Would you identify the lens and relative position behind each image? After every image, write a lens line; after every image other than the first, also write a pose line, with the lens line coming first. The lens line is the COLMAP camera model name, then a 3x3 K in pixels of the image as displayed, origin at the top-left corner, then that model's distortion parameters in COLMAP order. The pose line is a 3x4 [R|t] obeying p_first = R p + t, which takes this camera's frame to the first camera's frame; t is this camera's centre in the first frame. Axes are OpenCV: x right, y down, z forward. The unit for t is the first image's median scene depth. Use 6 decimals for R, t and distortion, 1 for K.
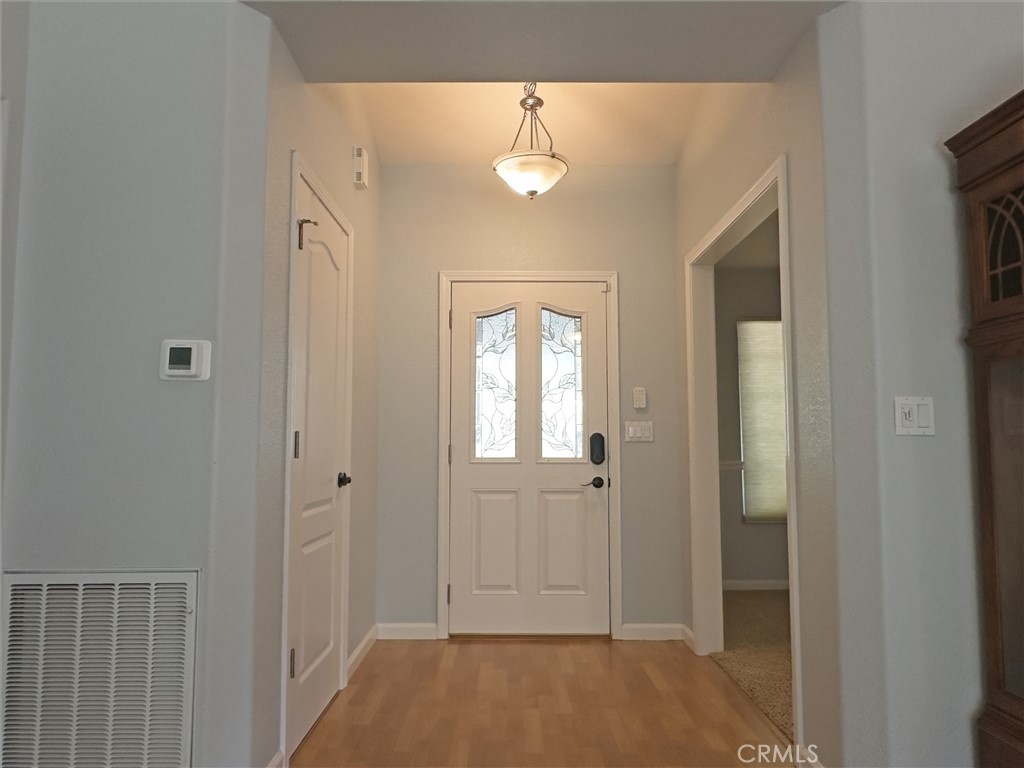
lens RADIAL K [[645.8, 0, 512.6], [0, 645.8, 391.1], [0, 0, 1]] dist [0.002675, 0.000381]
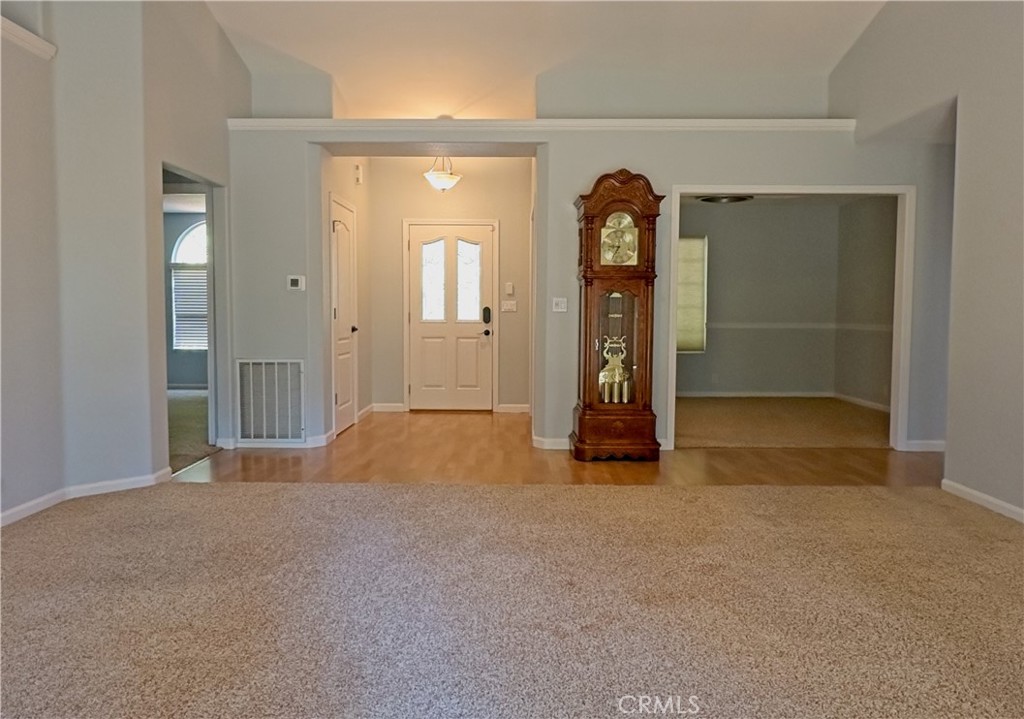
lens RADIAL K [[636.2, 0, 511.3], [0, 636.2, 332.9], [0, 0, 1]] dist [0.000126, 0.000069]
pose [[0.999955, 0.004408, -0.008401, 0.237197], [-0.003355, 0.992595, 0.121424, -0.093352], [0.008874, -0.121390, 0.992565, -0.932345]]
